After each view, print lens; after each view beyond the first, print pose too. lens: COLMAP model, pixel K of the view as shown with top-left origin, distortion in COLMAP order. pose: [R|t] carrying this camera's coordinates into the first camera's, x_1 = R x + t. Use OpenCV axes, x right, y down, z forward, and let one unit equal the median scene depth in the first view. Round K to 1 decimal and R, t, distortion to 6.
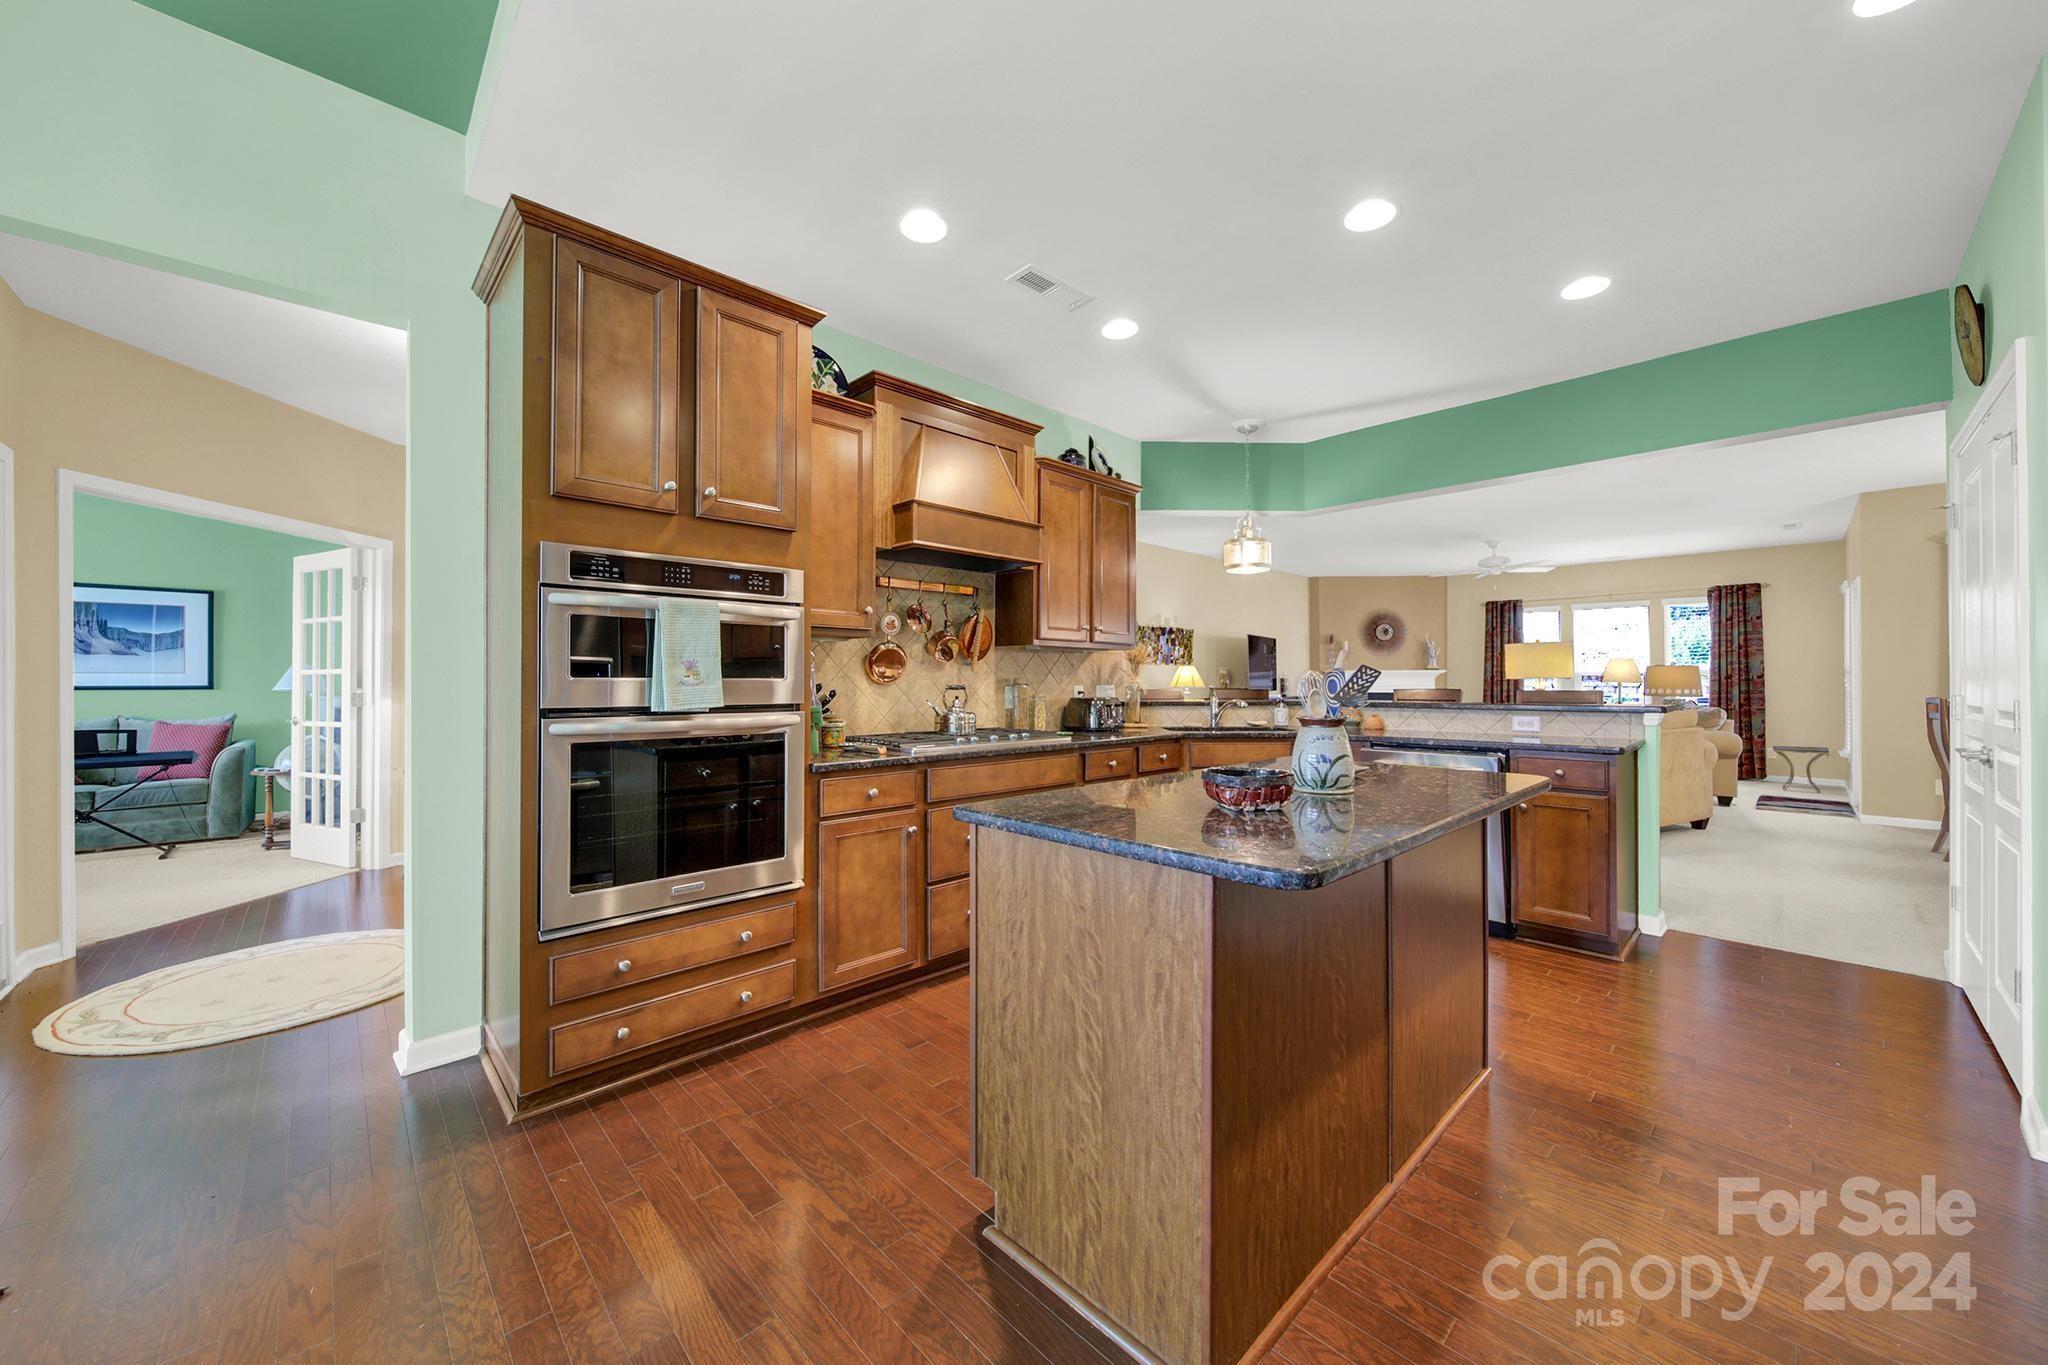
lens RADIAL K [[737.4, 0, 1023.9], [0, 737.4, 677.9], [0, 0, 1]] dist [-0.003530, -0.000077]
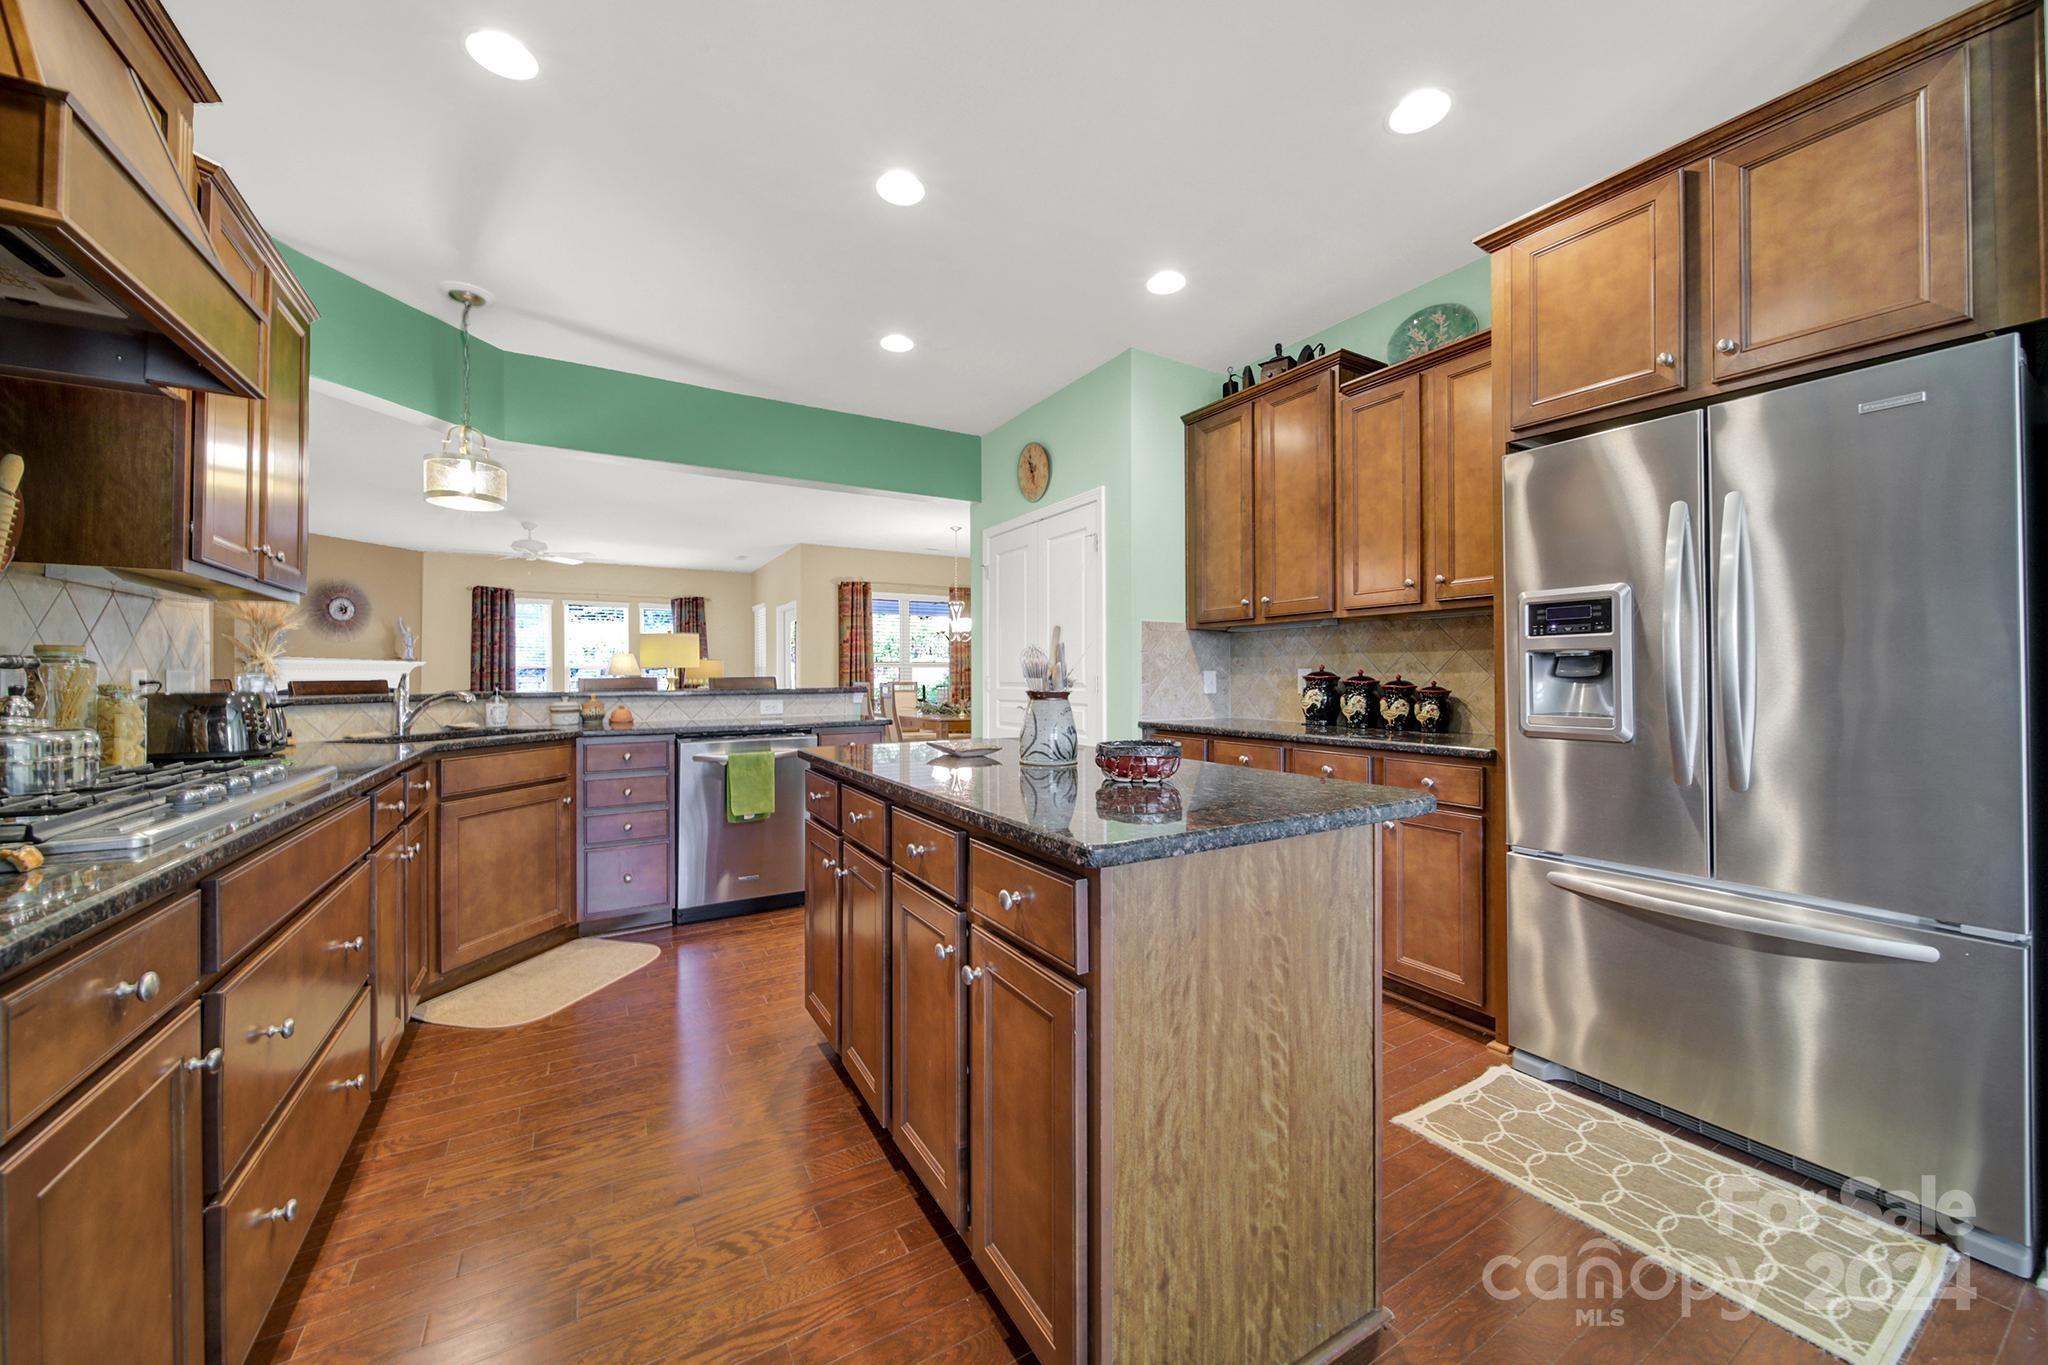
lens RADIAL K [[737.4, 0, 1022.1], [0, 737.4, 673.3], [0, 0, 1]] dist [-0.003530, -0.000077]
pose [[0.225876, 0.005279, 0.974142, -0.273780], [-0.003091, 0.999984, -0.004702, 0.016035], [-0.974151, -0.001949, 0.225888, 0.373428]]
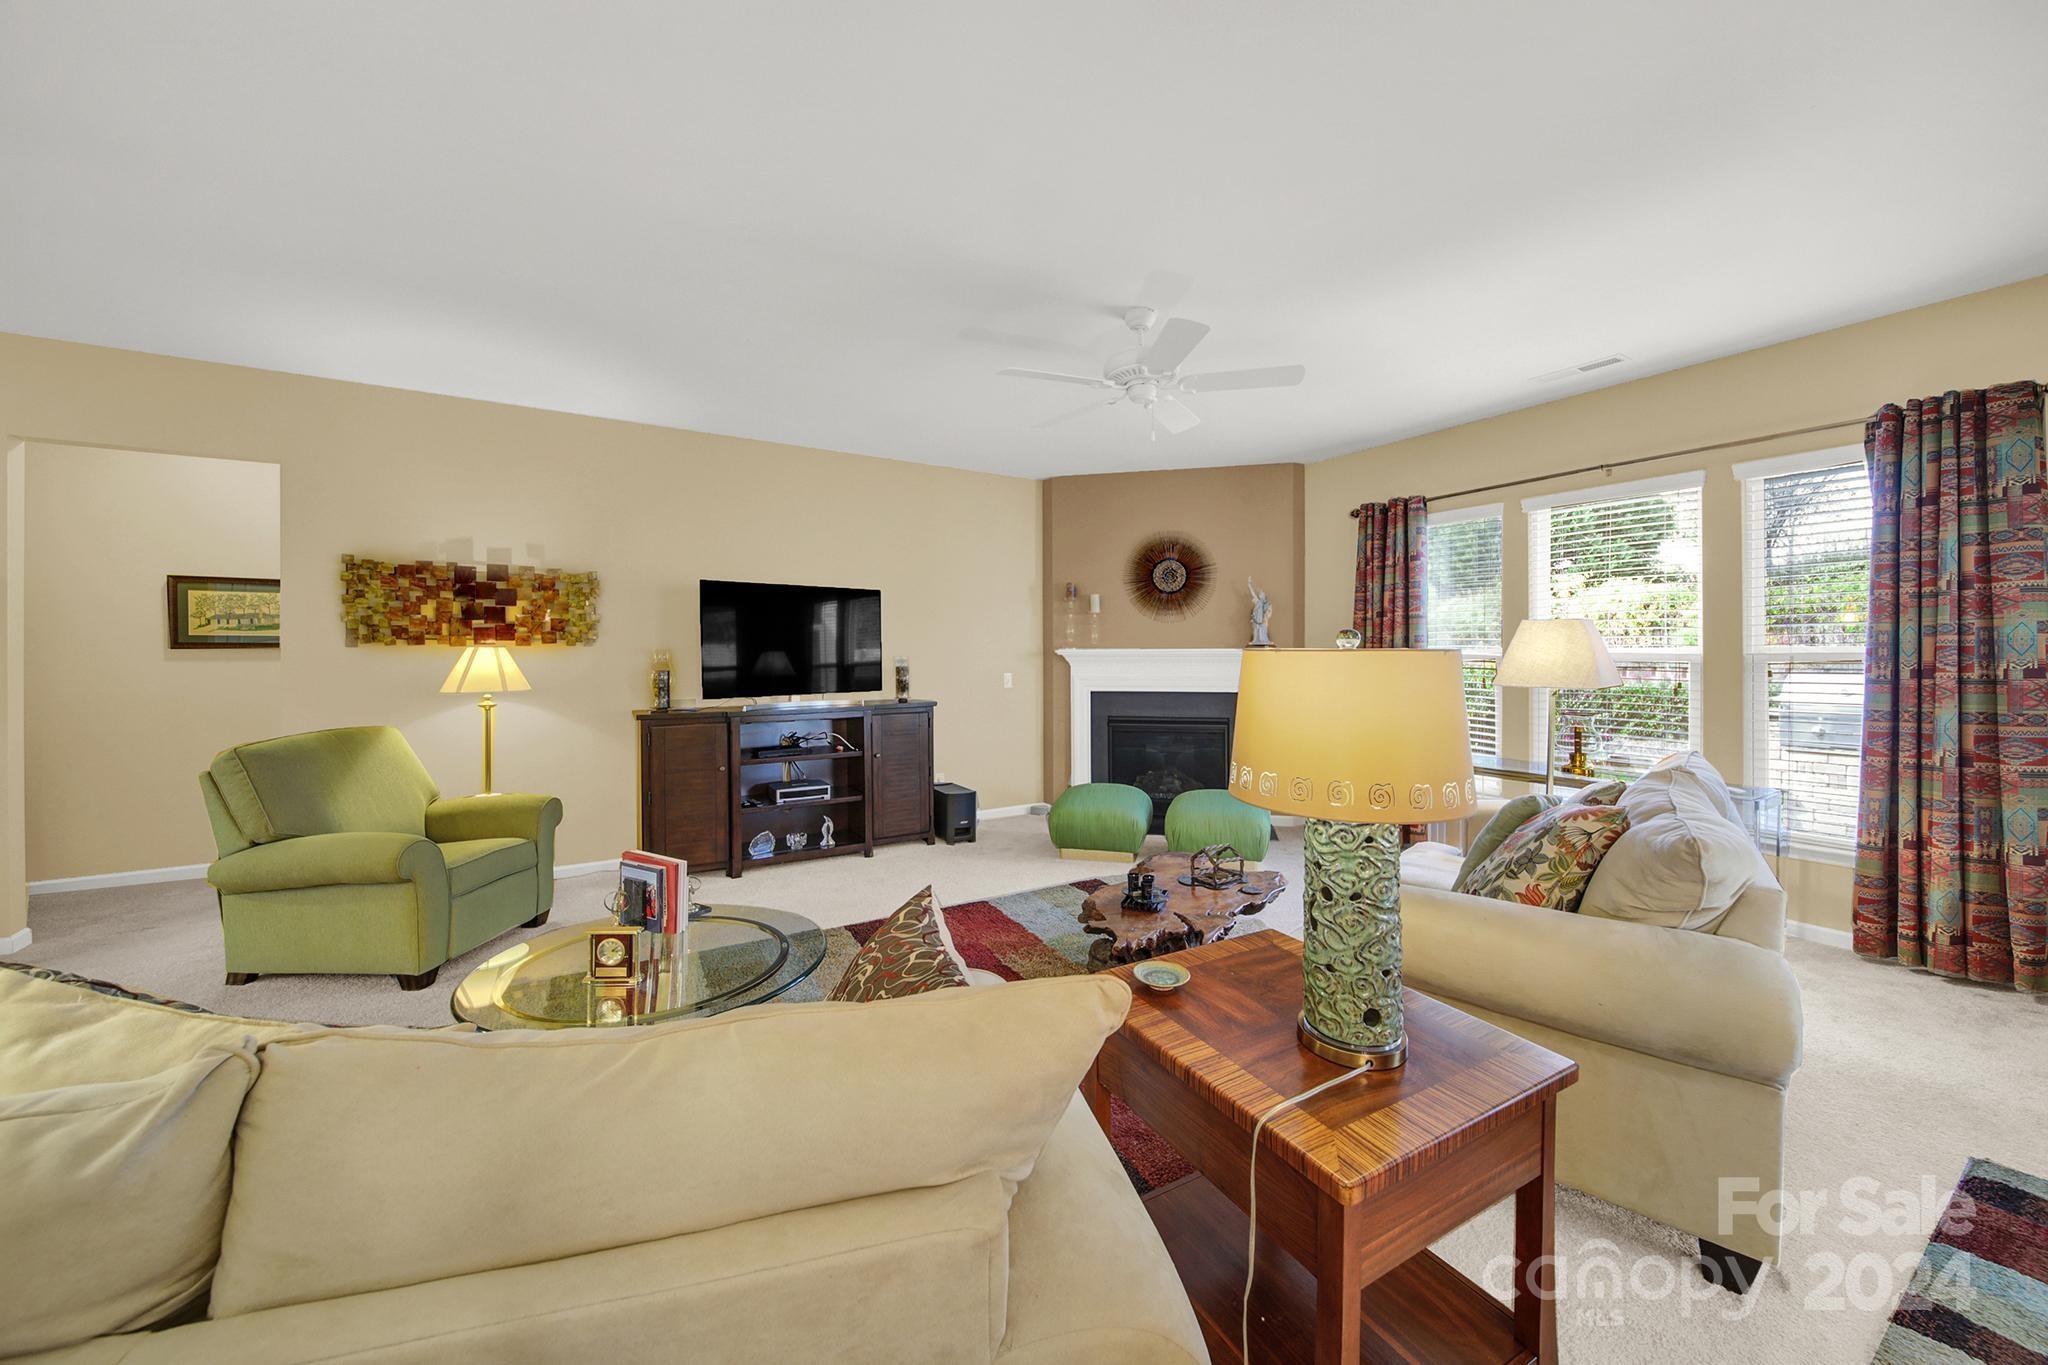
lens RADIAL K [[737.4, 0, 1028.9], [0, 737.4, 656.9], [0, 0, 1]] dist [-0.003530, -0.000077]
pose [[0.978546, -0.000969, -0.206026, 1.393534], [0.002880, 0.999956, 0.008978, -0.027077], [0.206008, -0.009378, 0.978505, 1.303903]]
